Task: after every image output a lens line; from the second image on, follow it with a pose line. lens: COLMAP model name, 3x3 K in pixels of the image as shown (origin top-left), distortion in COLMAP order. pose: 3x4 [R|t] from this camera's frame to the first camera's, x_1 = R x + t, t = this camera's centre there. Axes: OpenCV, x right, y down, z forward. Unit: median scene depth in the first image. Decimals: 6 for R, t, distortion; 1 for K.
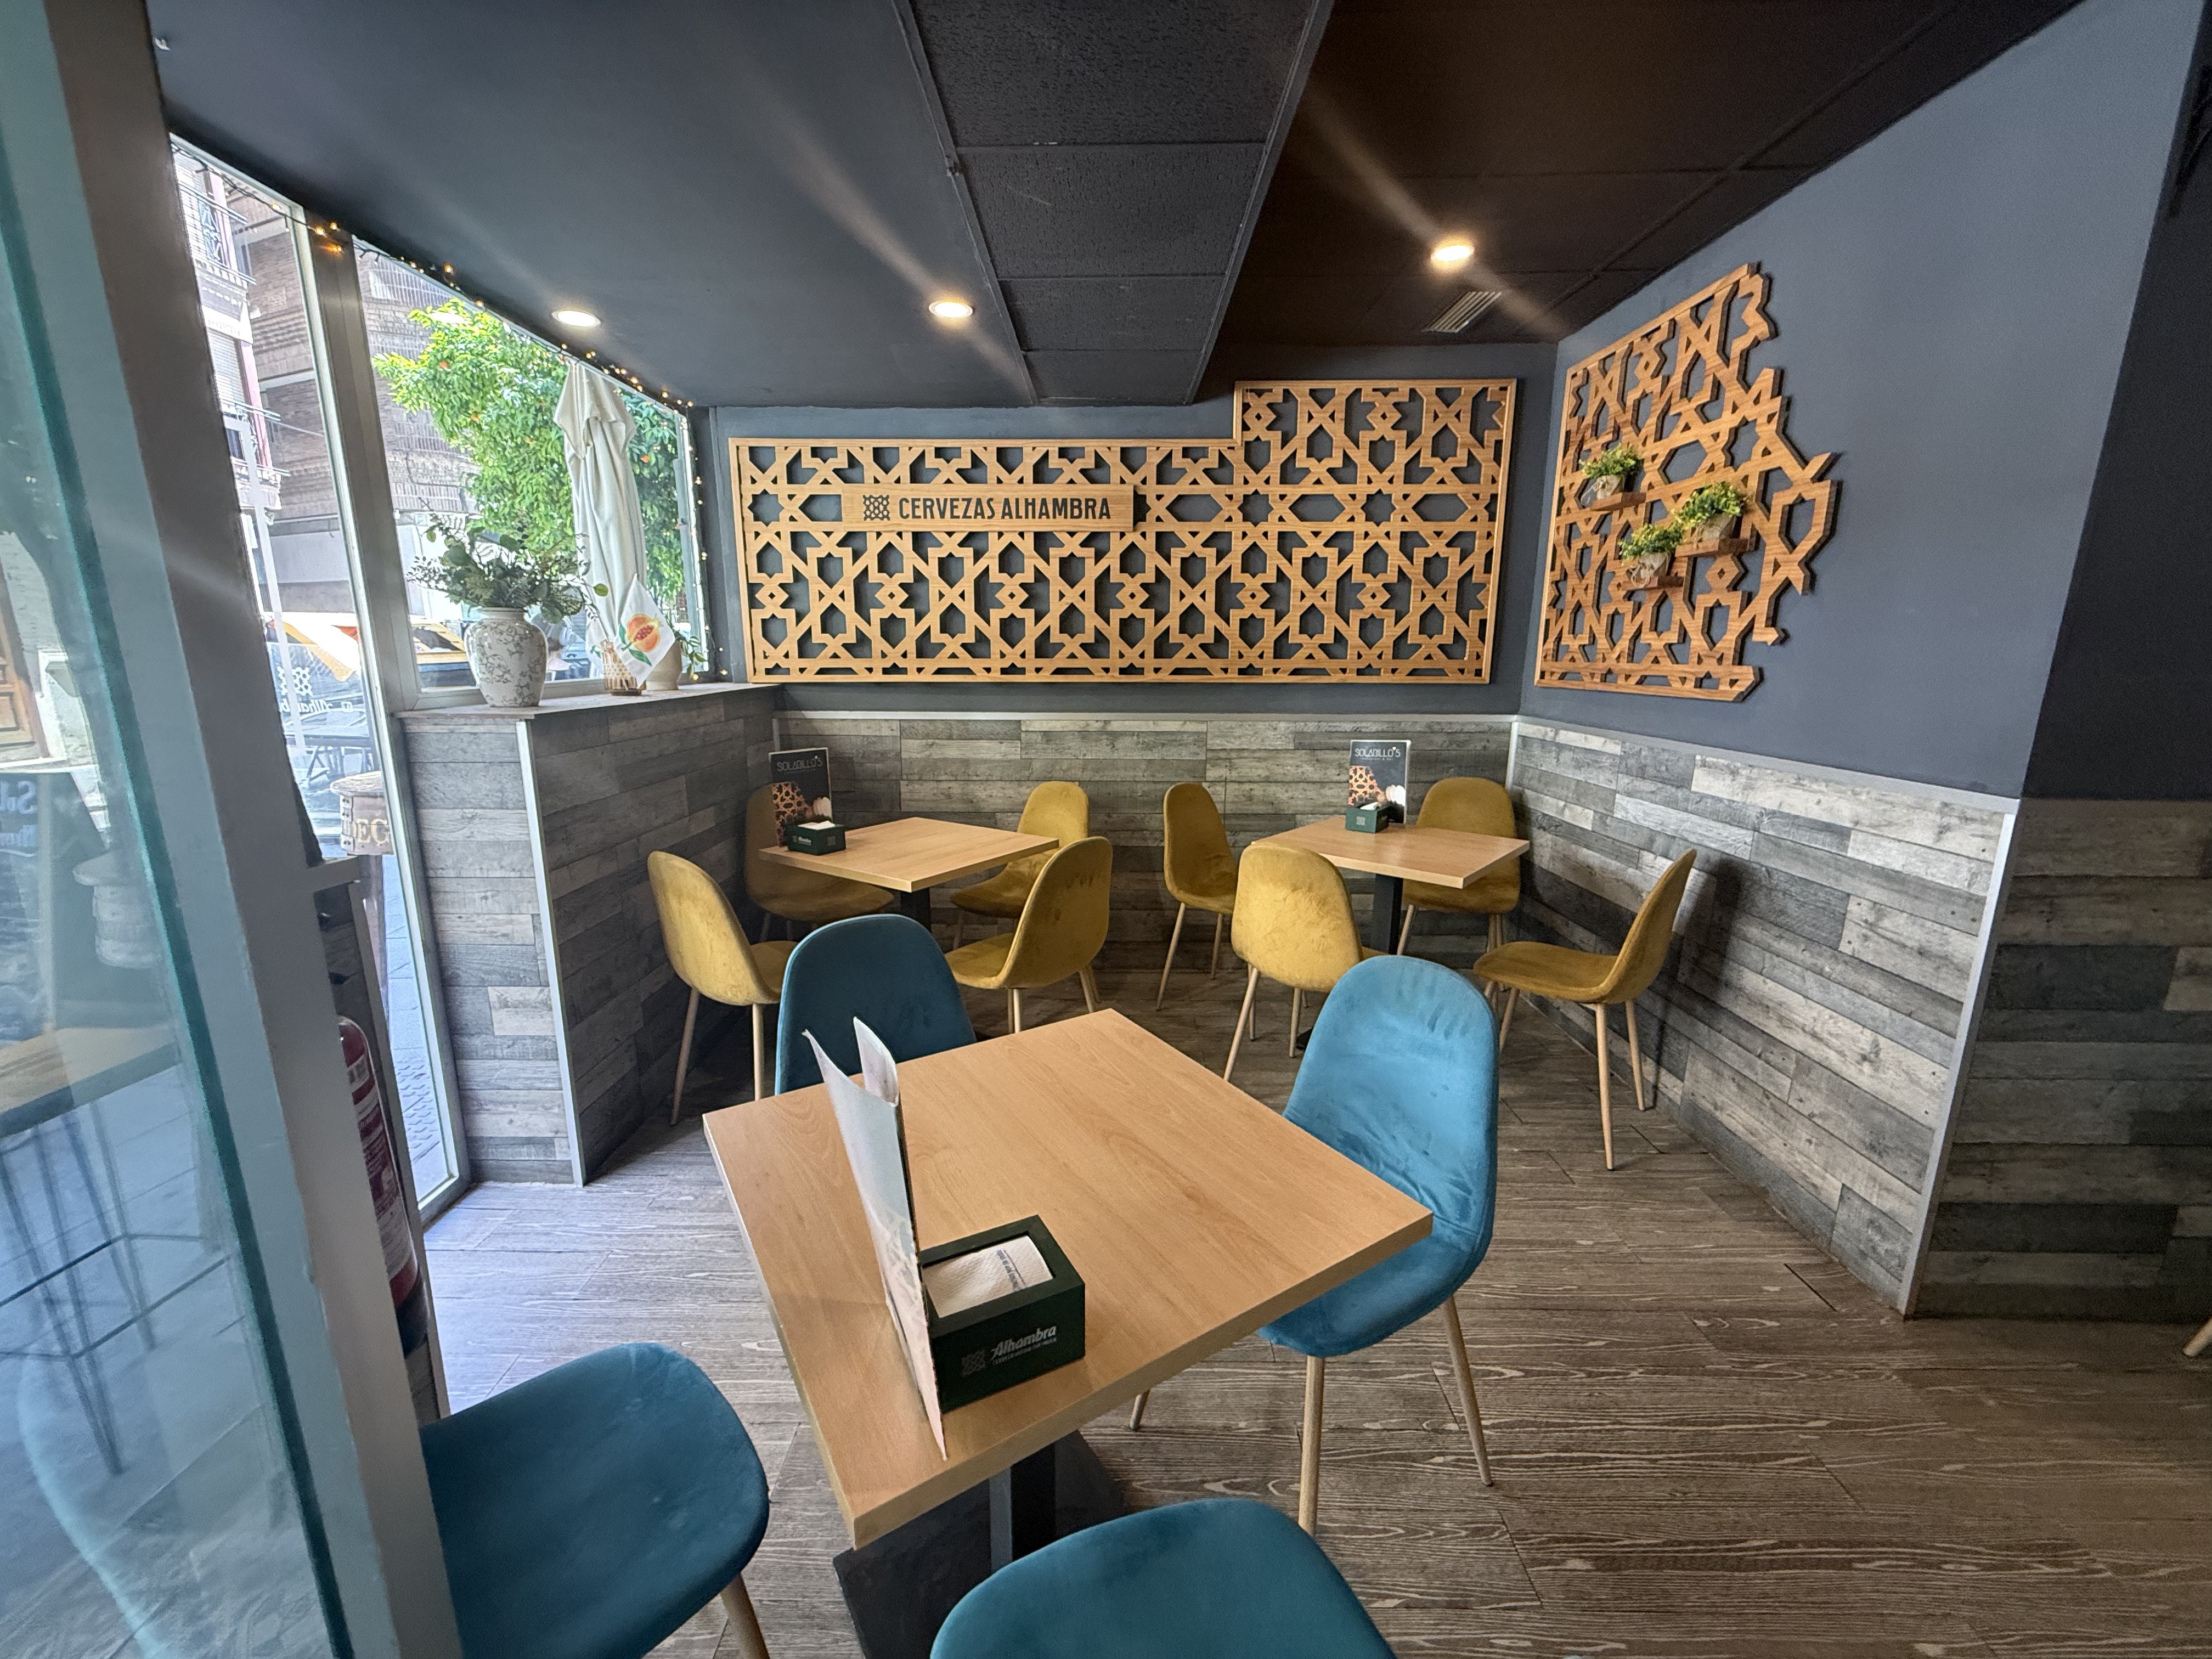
lens RADIAL K [[877.1, 0, 1098.9], [0, 877.1, 828.8], [0, 0, 1]] dist [0.000284, -0.000294]
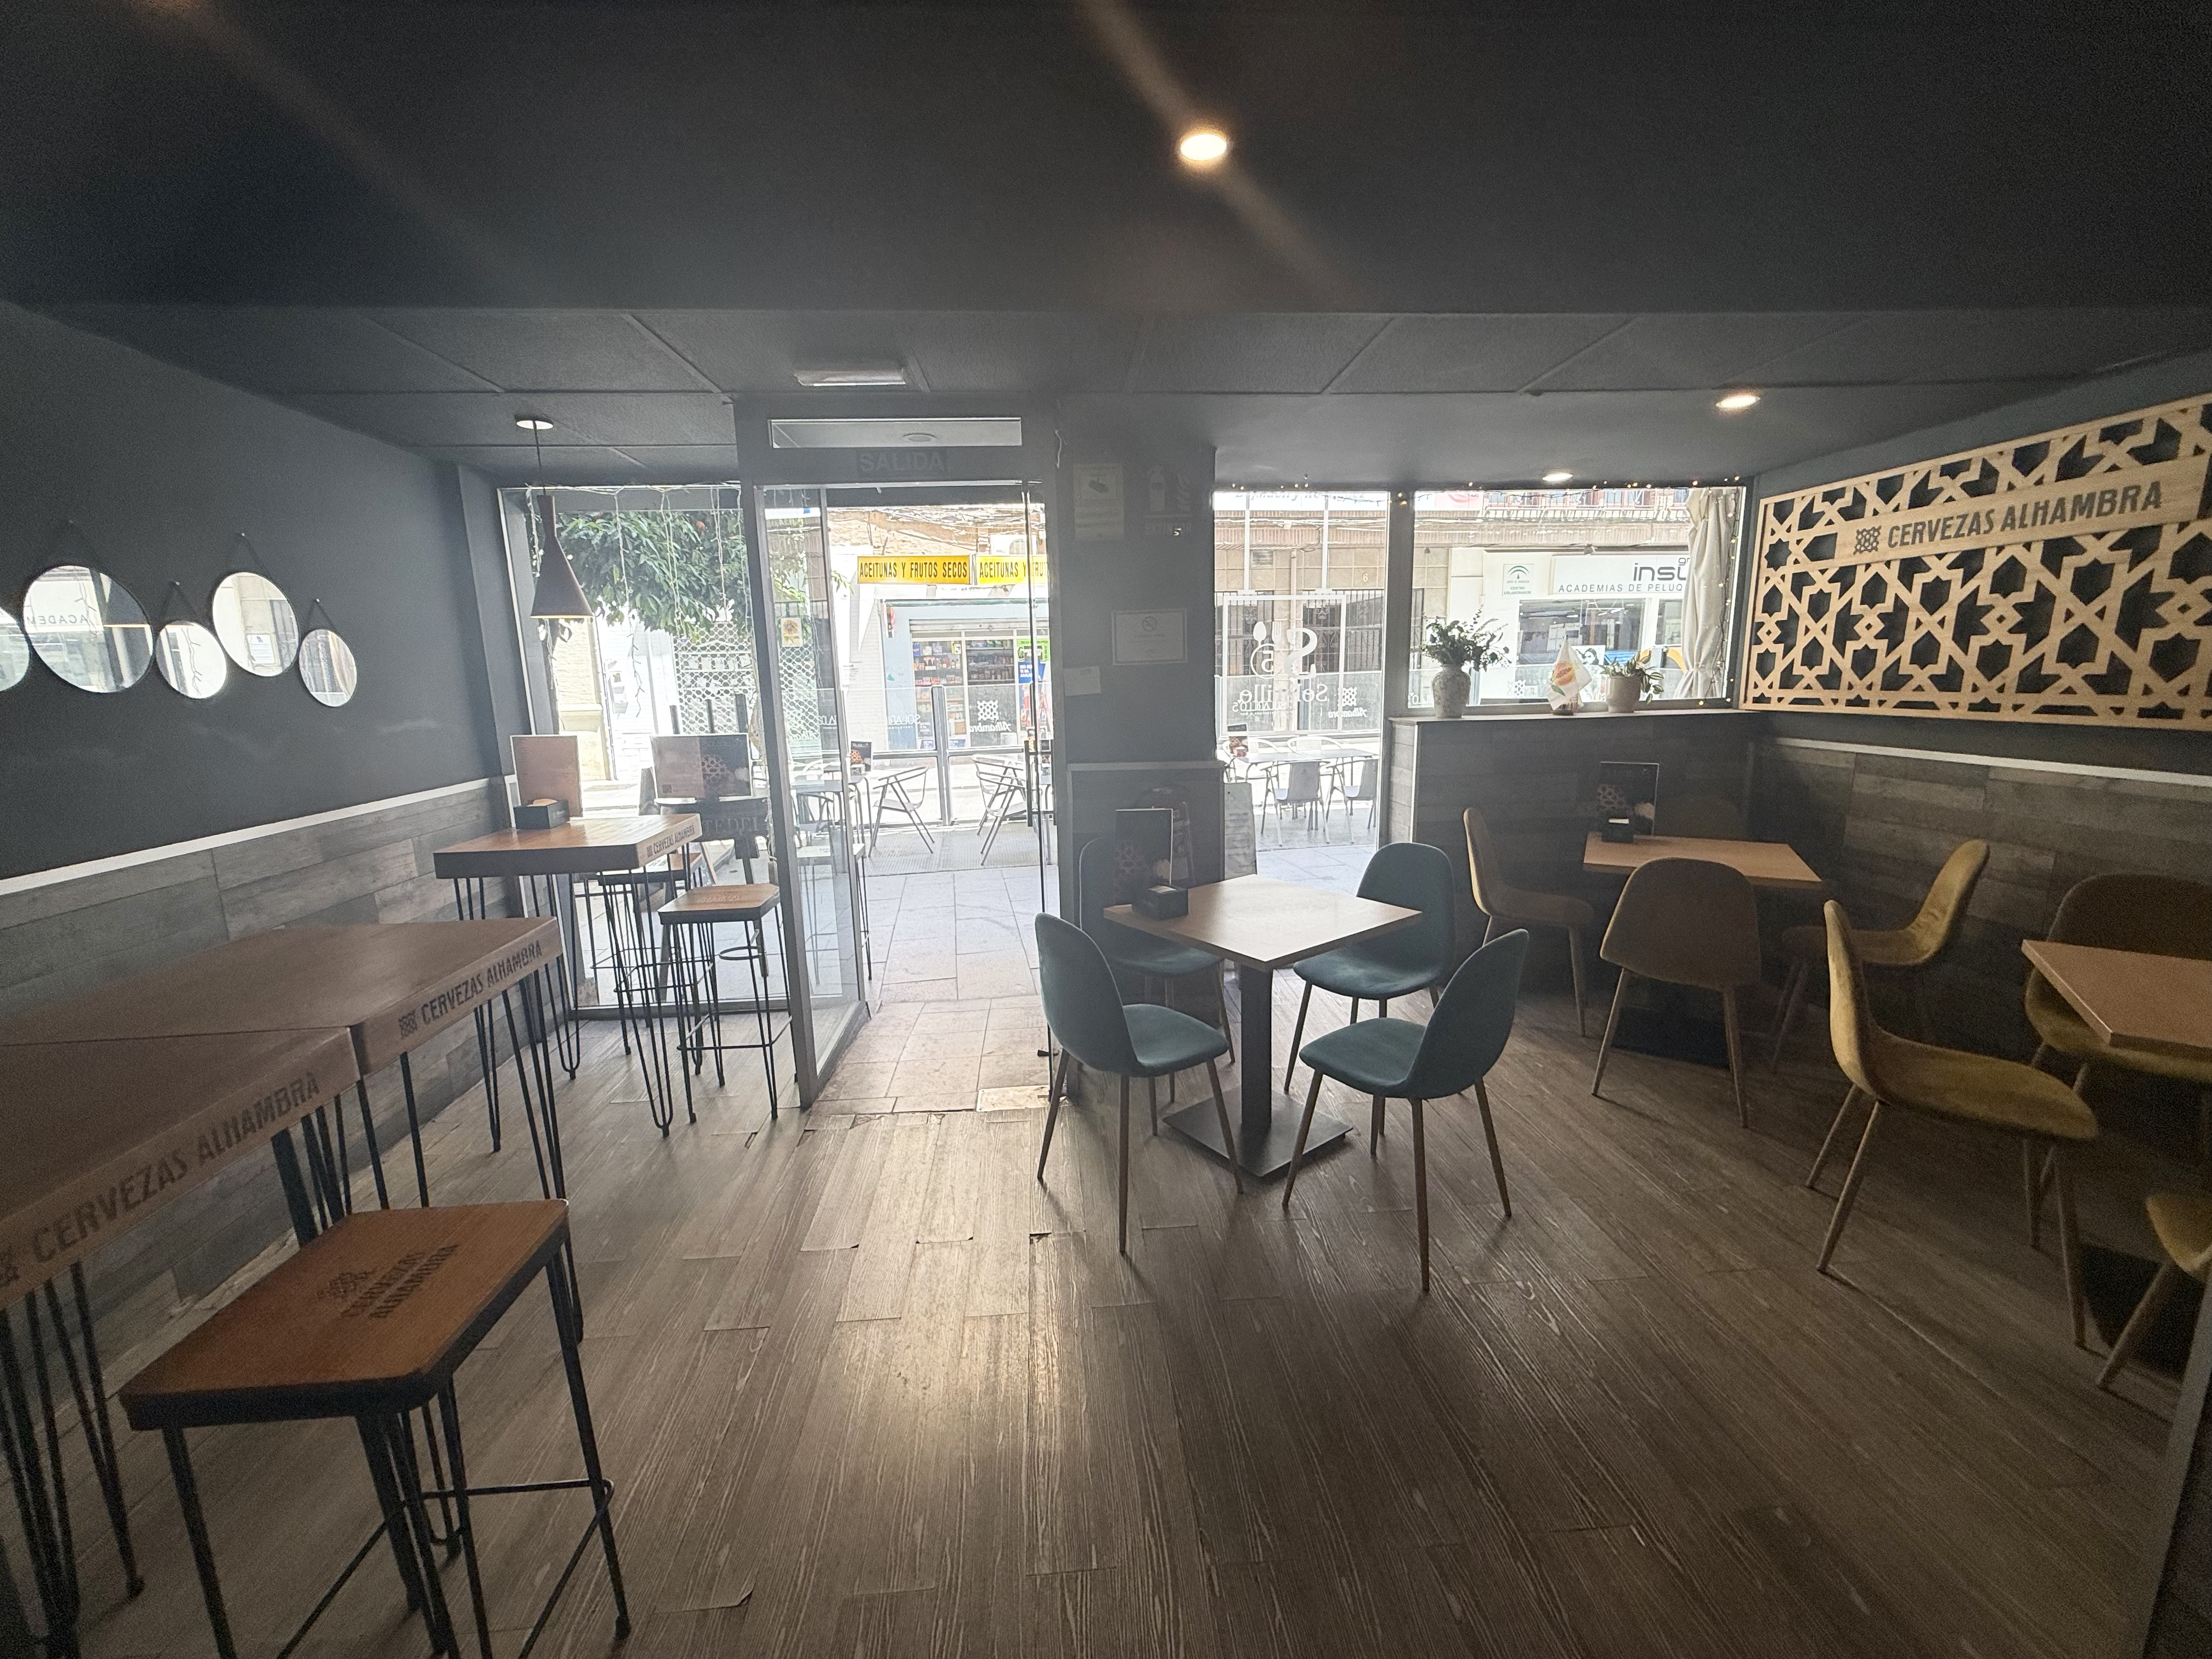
lens RADIAL K [[877.1, 0, 1096.0], [0, 877.1, 828.0], [0, 0, 1]] dist [0.000284, -0.000294]
pose [[0.073438, 0.170204, -0.982668, 0.875352], [-0.179997, 0.971410, 0.154802, -0.053811], [0.980922, 0.165509, 0.101975, 0.108966]]
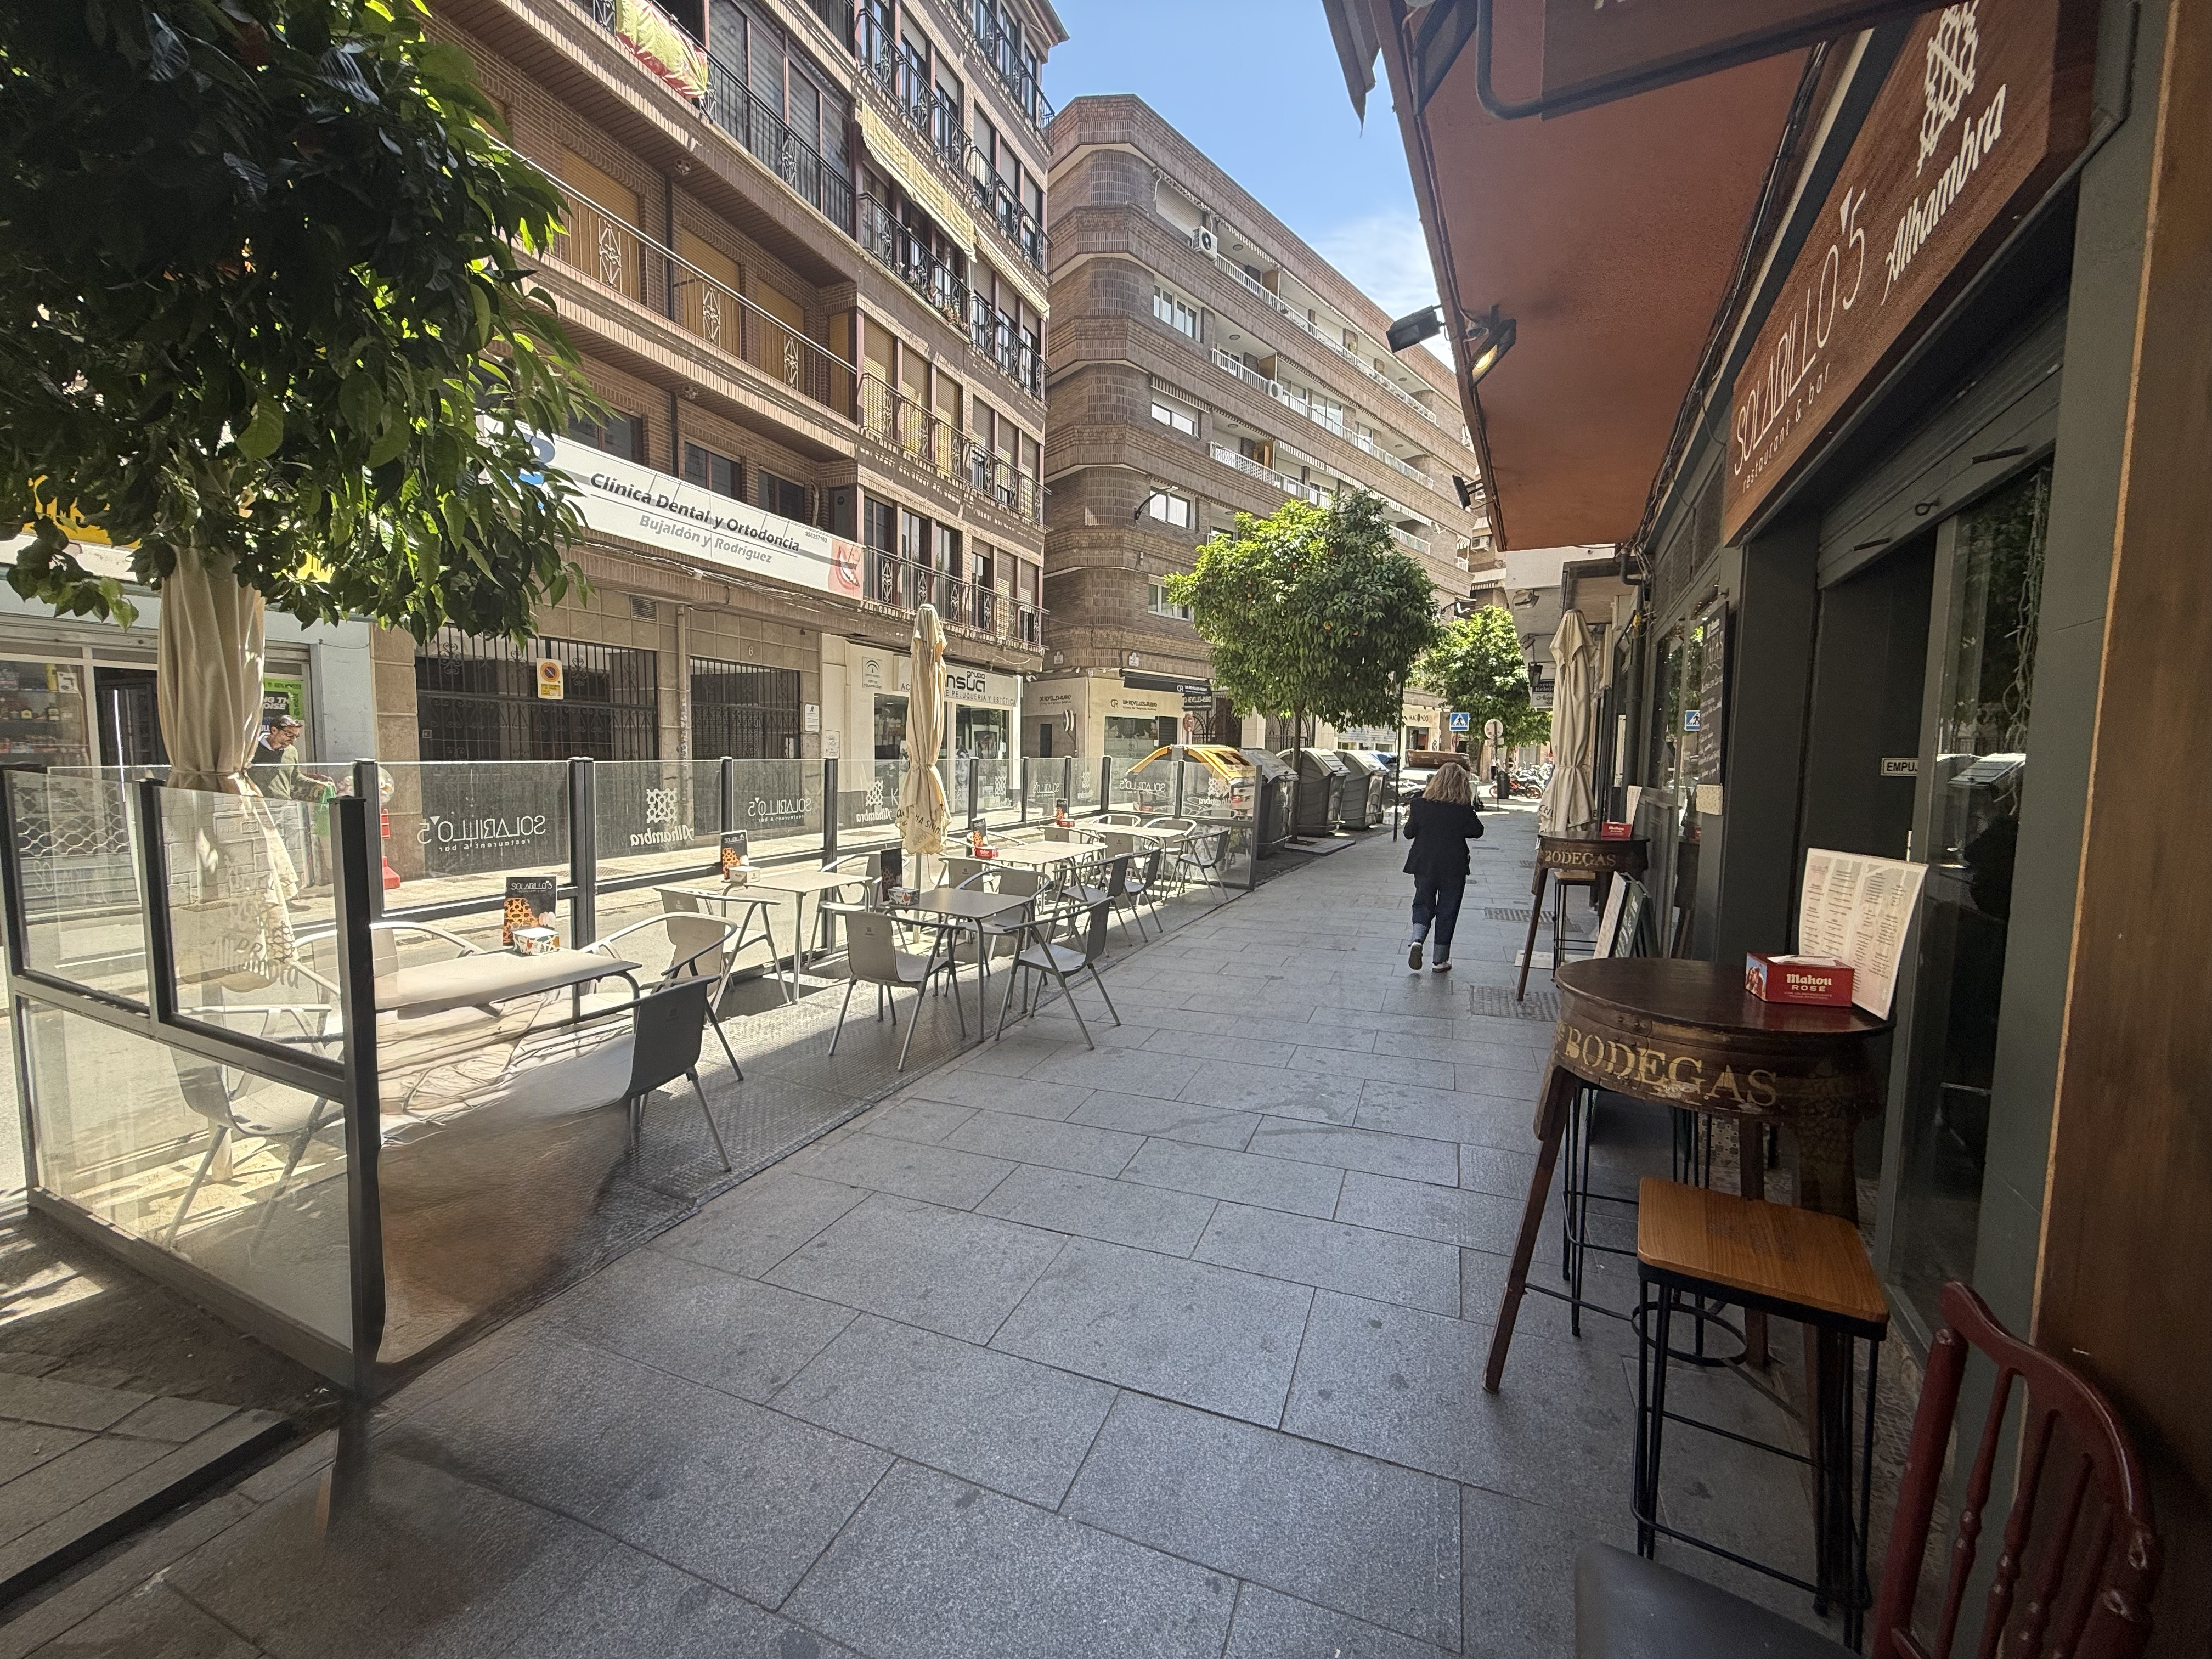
lens RADIAL K [[877.1, 0, 1096.1], [0, 877.1, 829.5], [0, 0, 1]] dist [0.000284, -0.000294]
pose [[0.888254, 0.046712, -0.456972, -0.802380], [-0.105878, 0.988849, -0.104722, 0.243035], [0.446985, 0.141403, 0.883295, -1.224187]]
